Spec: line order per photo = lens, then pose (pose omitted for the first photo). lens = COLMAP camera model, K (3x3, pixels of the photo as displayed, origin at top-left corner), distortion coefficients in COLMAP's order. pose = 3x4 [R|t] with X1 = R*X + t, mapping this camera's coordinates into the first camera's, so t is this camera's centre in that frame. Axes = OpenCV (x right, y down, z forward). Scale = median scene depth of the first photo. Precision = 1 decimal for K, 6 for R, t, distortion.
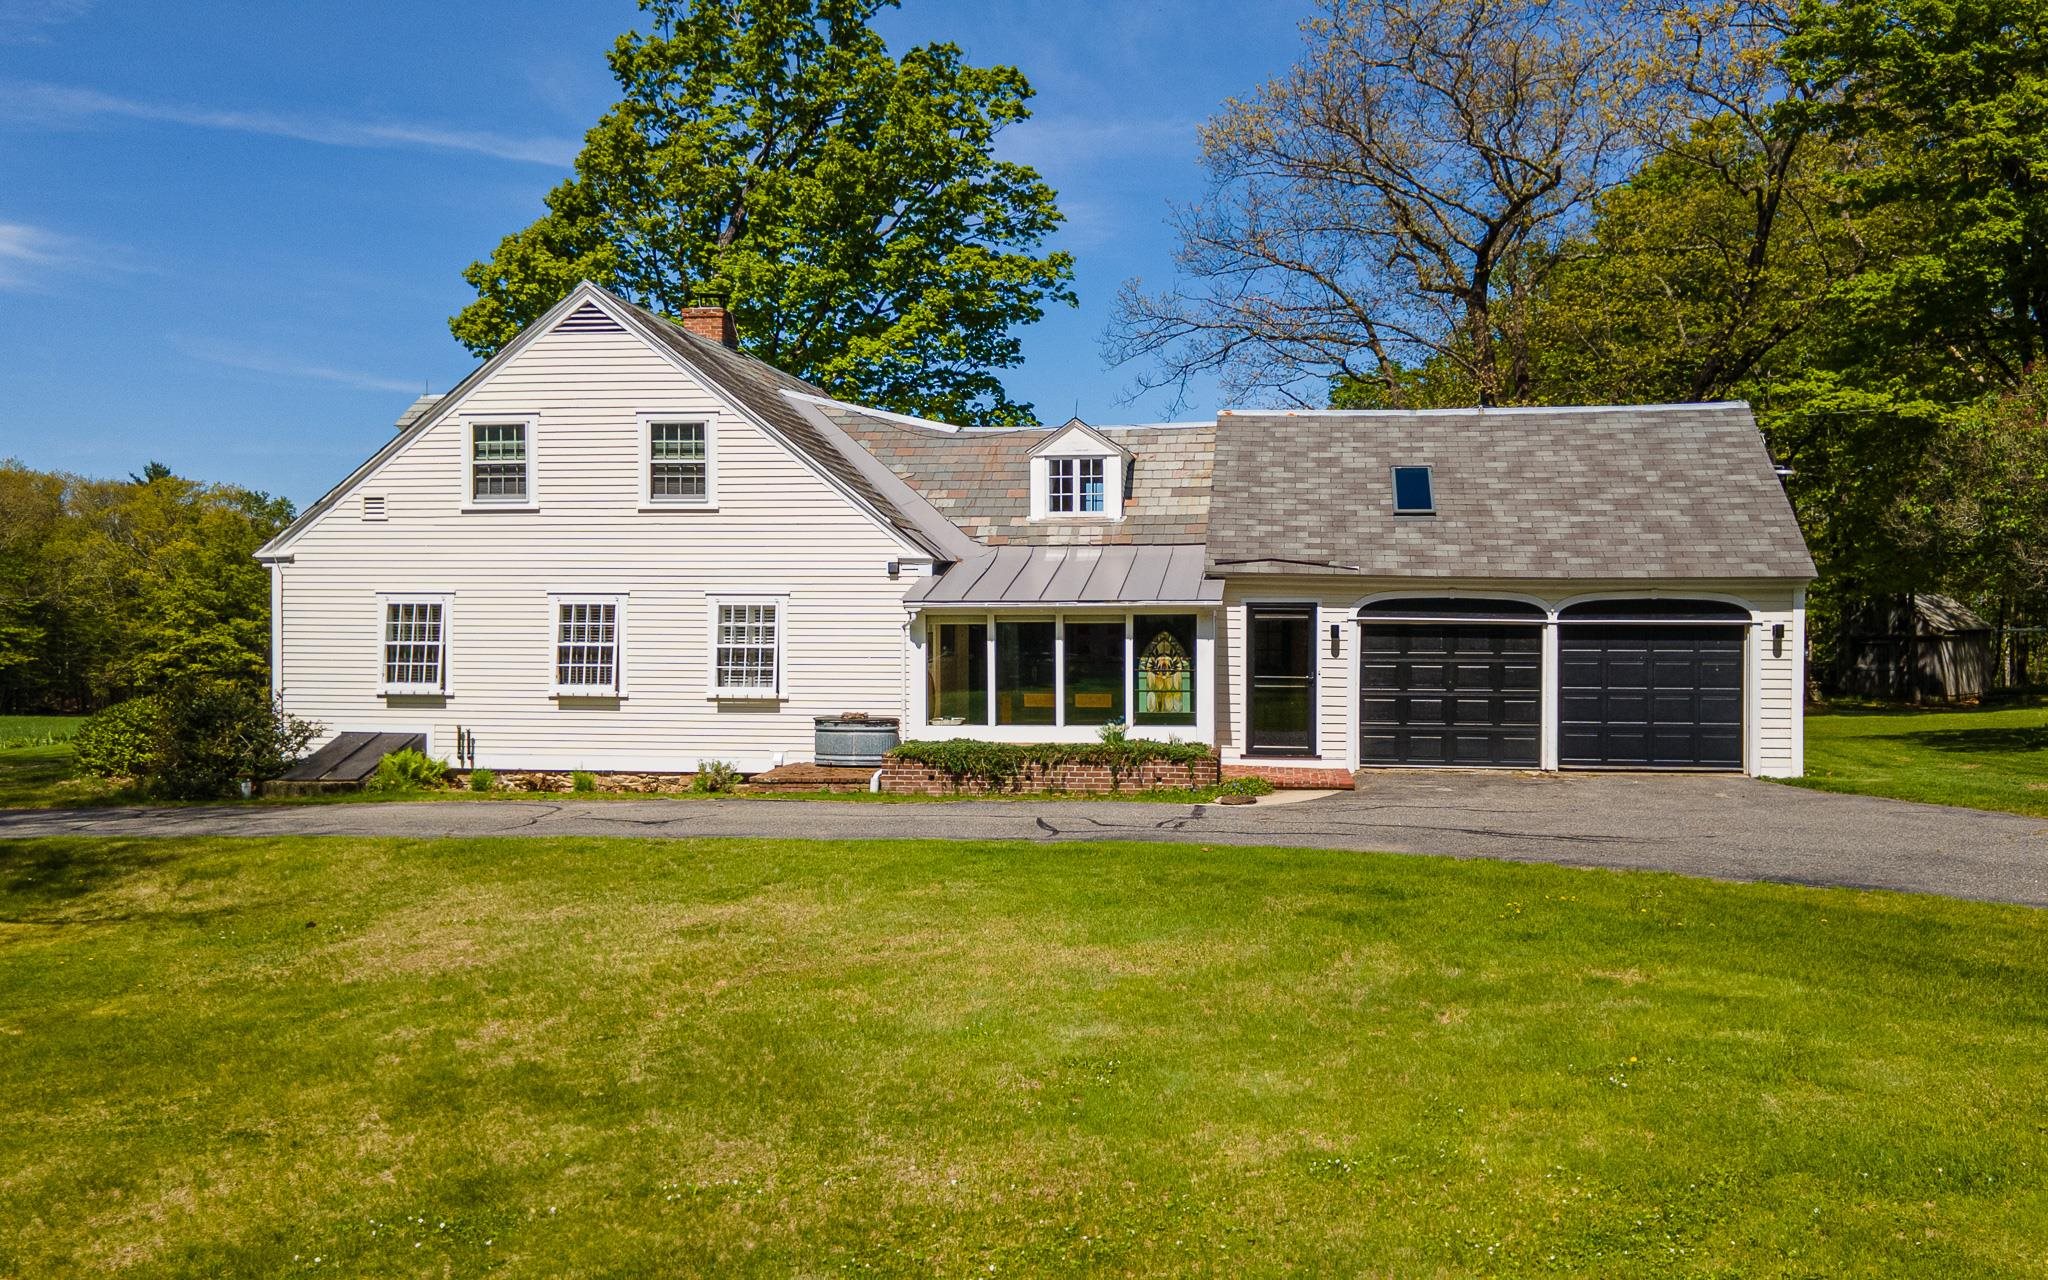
lens RADIAL K [[1697.0, 0, 1037.0], [0, 1697.0, 645.1], [0, 0, 1]] dist [0.052523, -0.013235]
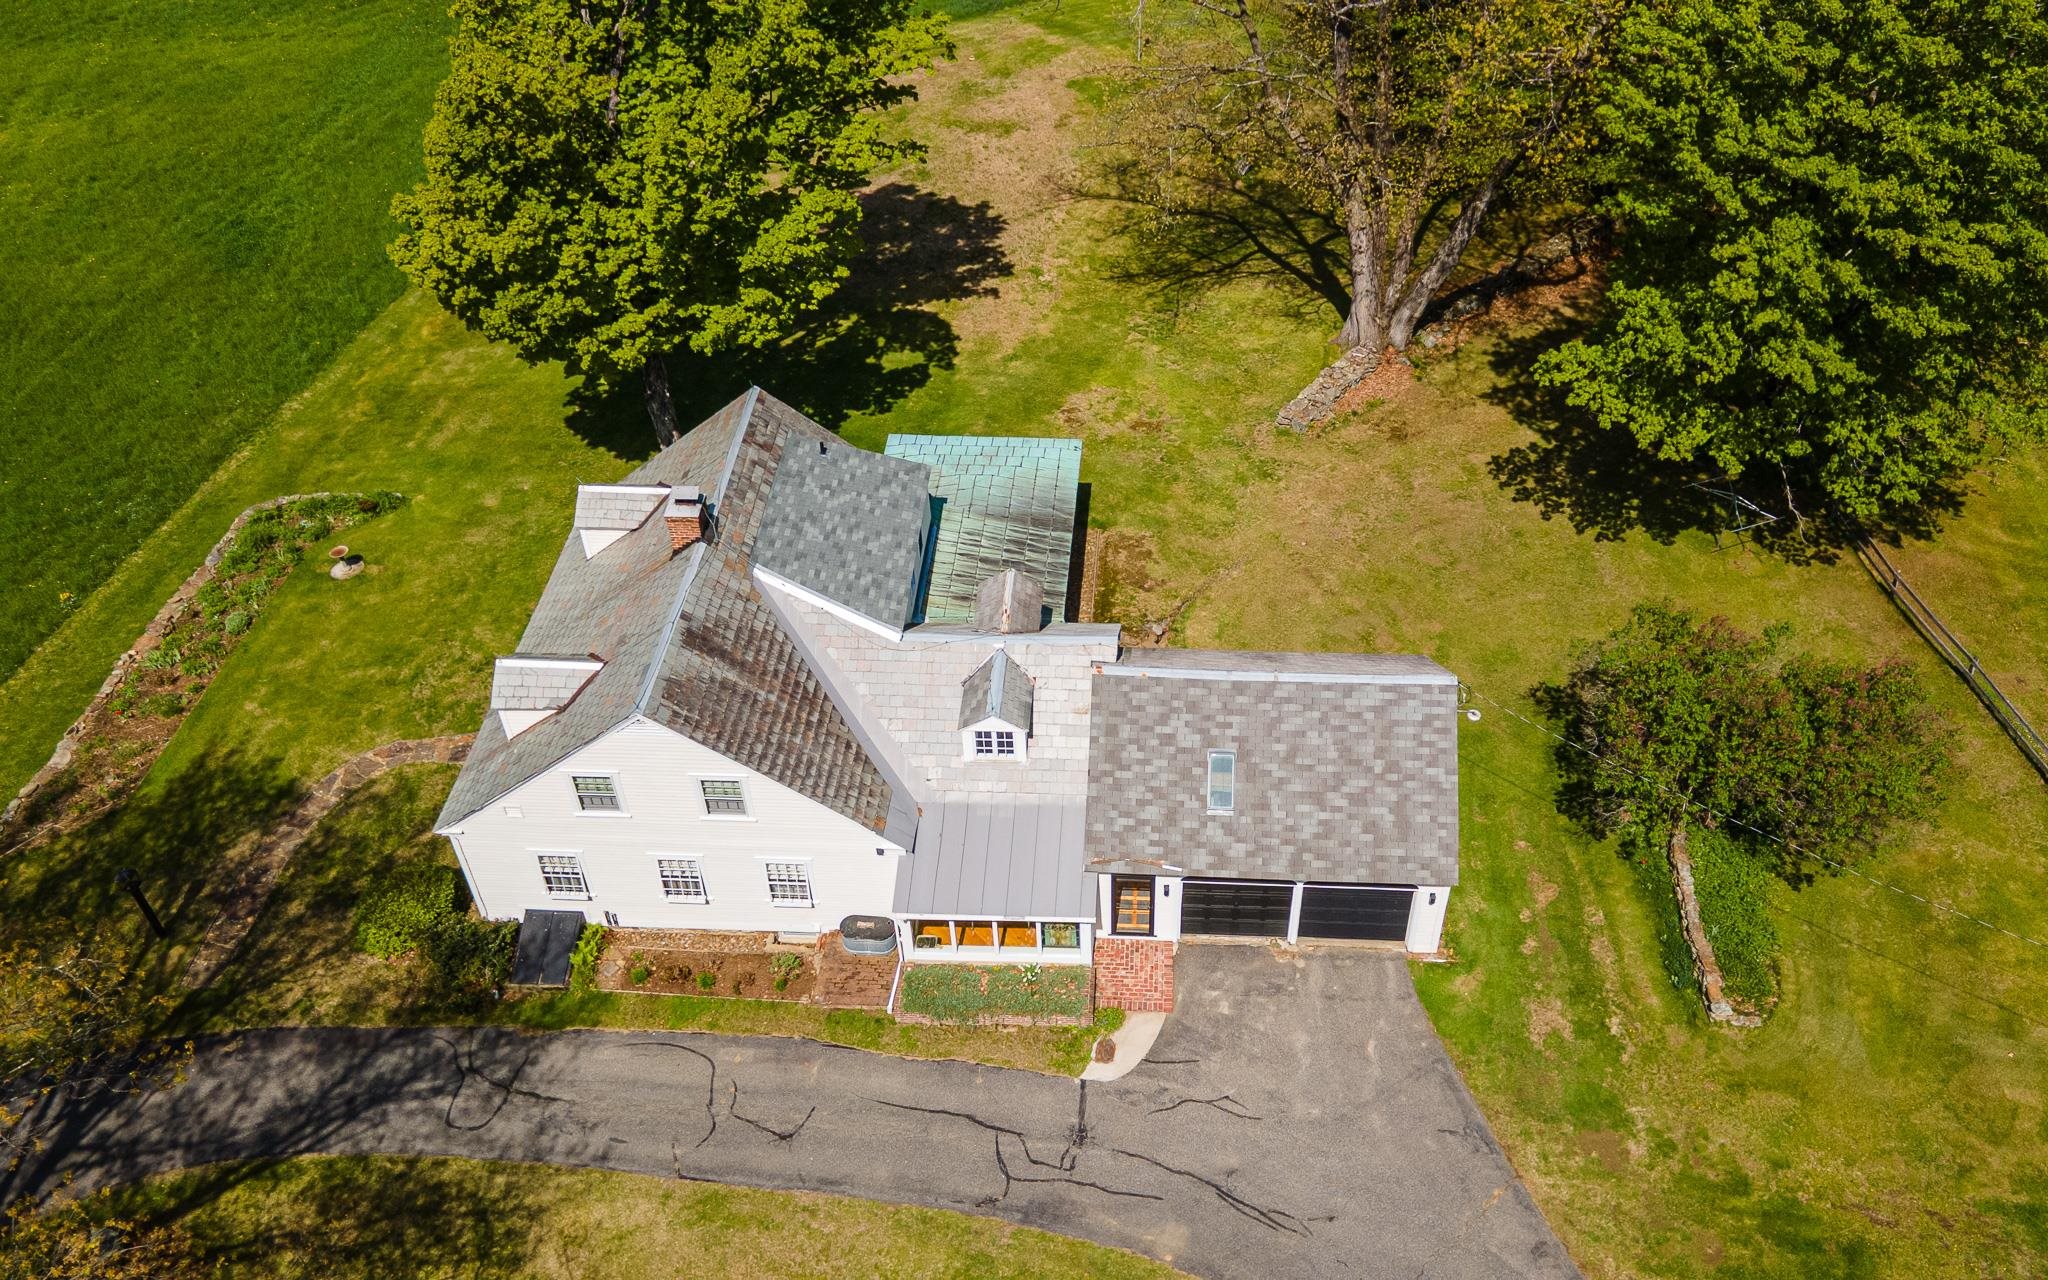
lens RADIAL K [[1697.0, 0, 1037.0], [0, 1697.0, 645.1], [0, 0, 1]] dist [0.052523, -0.013235]
pose [[0.996326, -0.075417, 0.040570, 0.007135], [0.029271, 0.745125, 0.666282, -1.172115], [-0.080478, -0.662647, 0.744596, -0.021630]]
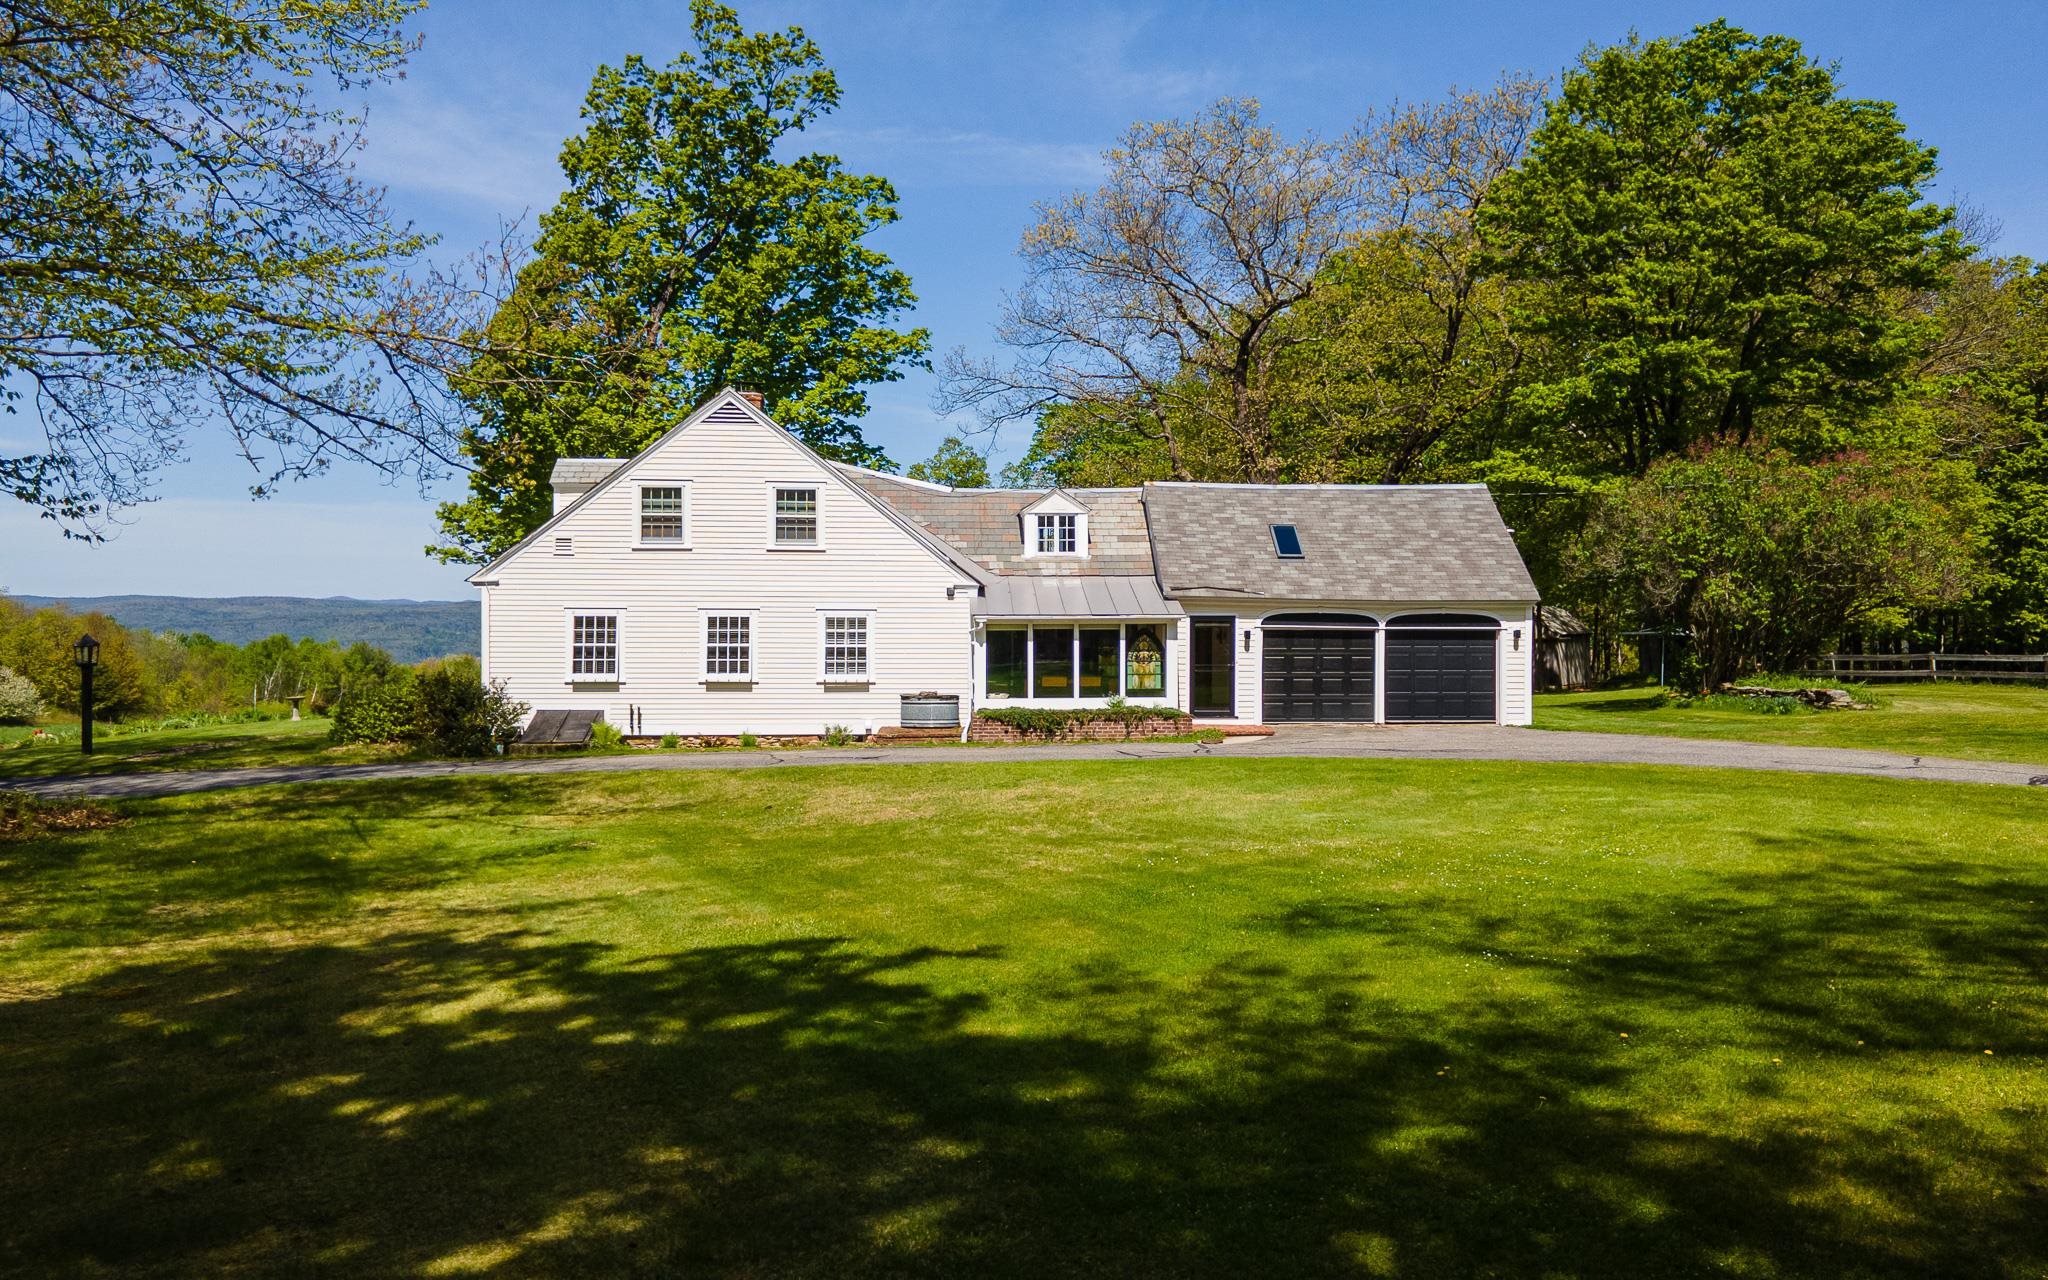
lens RADIAL K [[1725.7, 0, 1024.0], [0, 1725.7, 640.0], [0, 0, 1]] dist [0.087185, -0.011606]
pose [[0.978071, -0.002552, 0.208255, -0.324751], [0.003829, 0.999976, -0.005726, 0.004573], [-0.208235, 0.006397, 0.978058, -0.449193]]
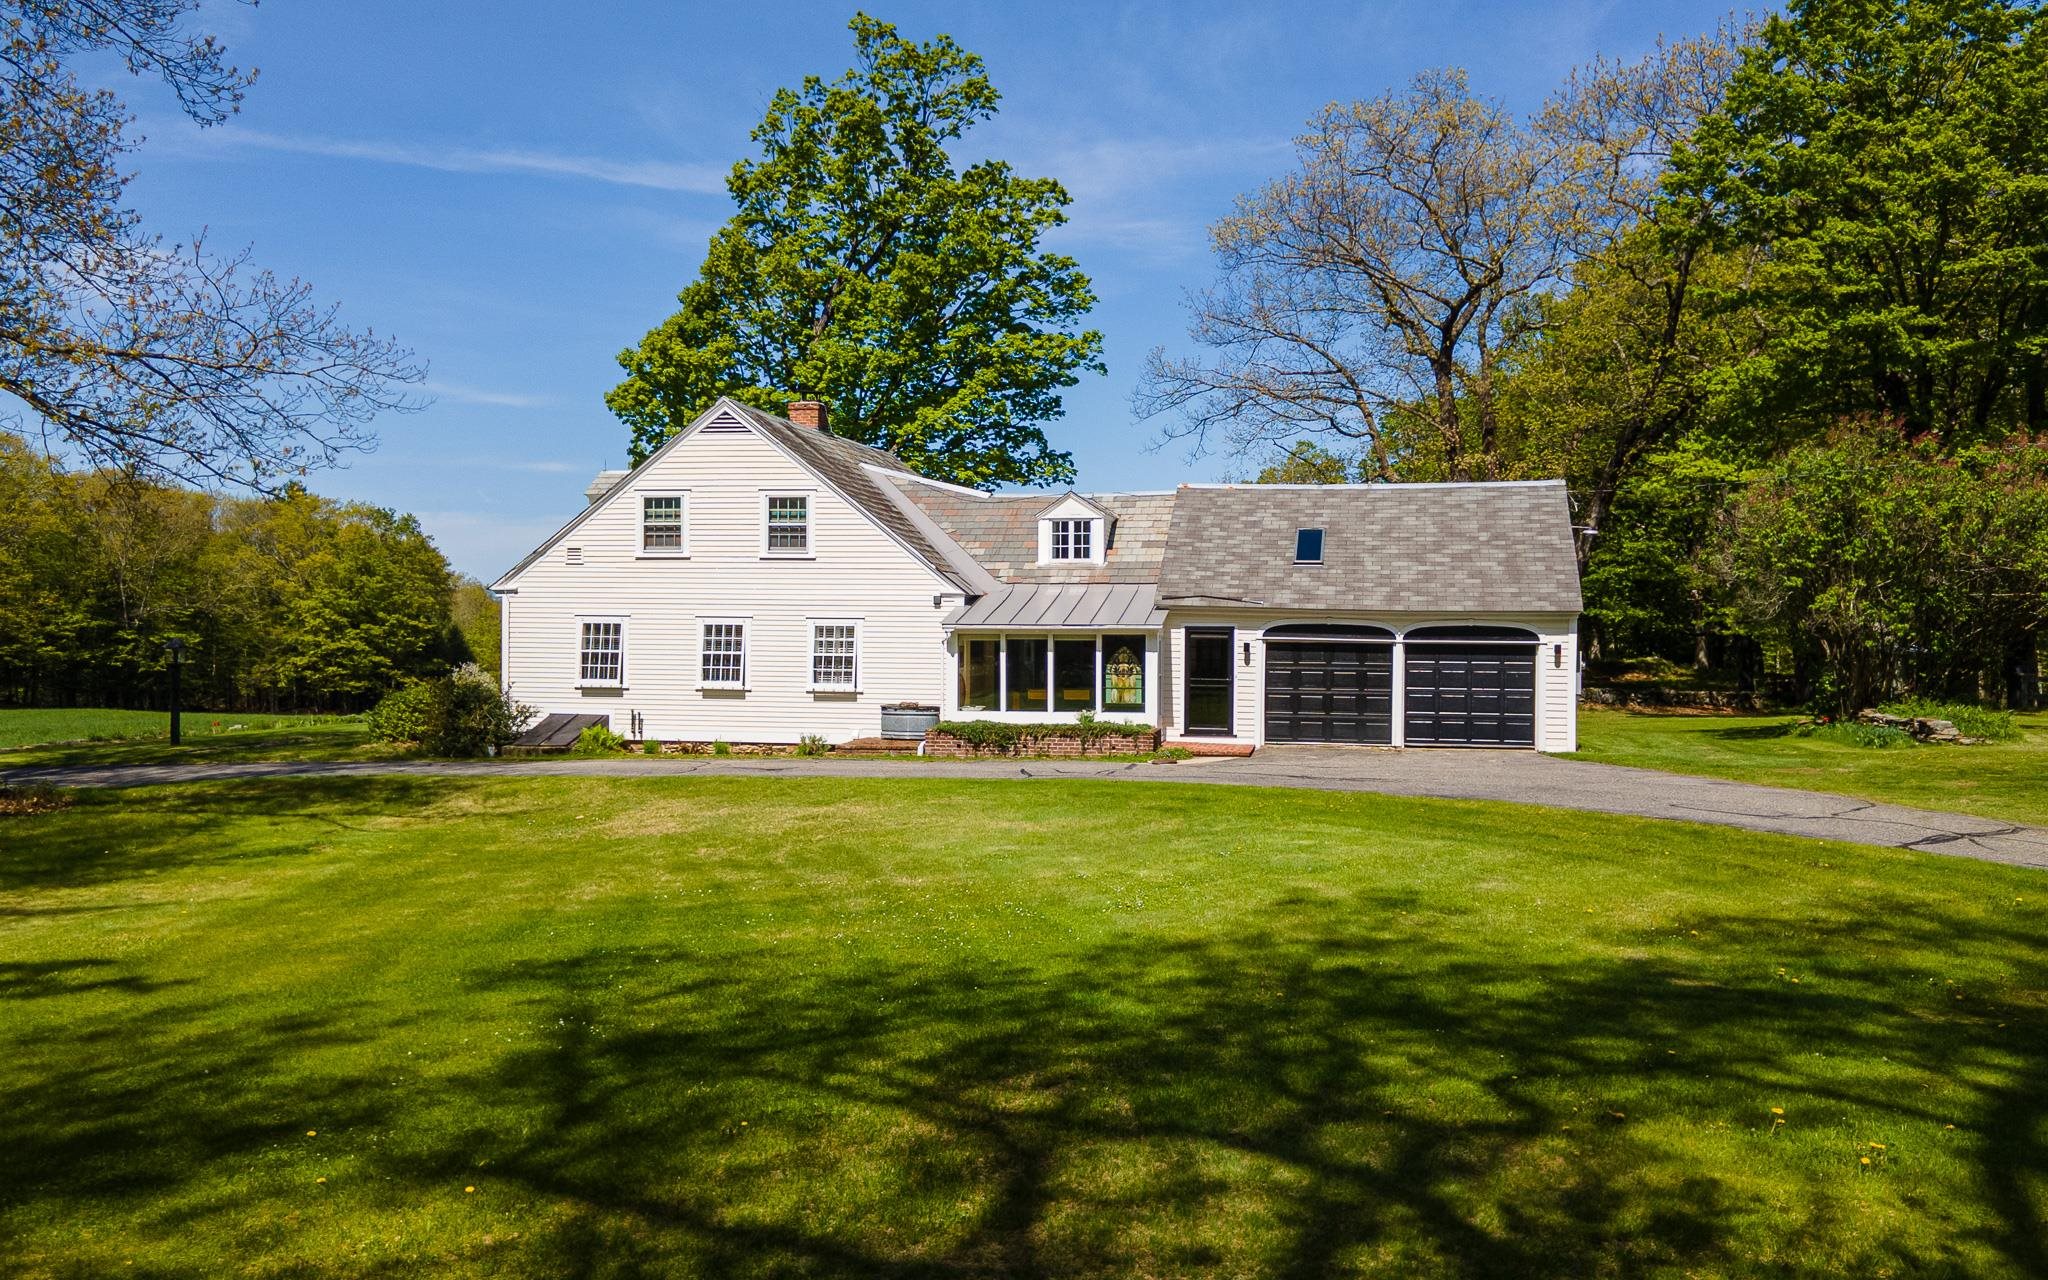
lens RADIAL K [[1710.8, 0, 1015.9], [0, 1710.8, 639.0], [0, 0, 1]] dist [0.118420, -0.154914]
pose [[0.998034, 0.006336, -0.062358, 0.068713], [-0.006901, 0.999937, -0.008851, -0.000833], [0.062298, 0.009264, 0.998015, -0.412264]]
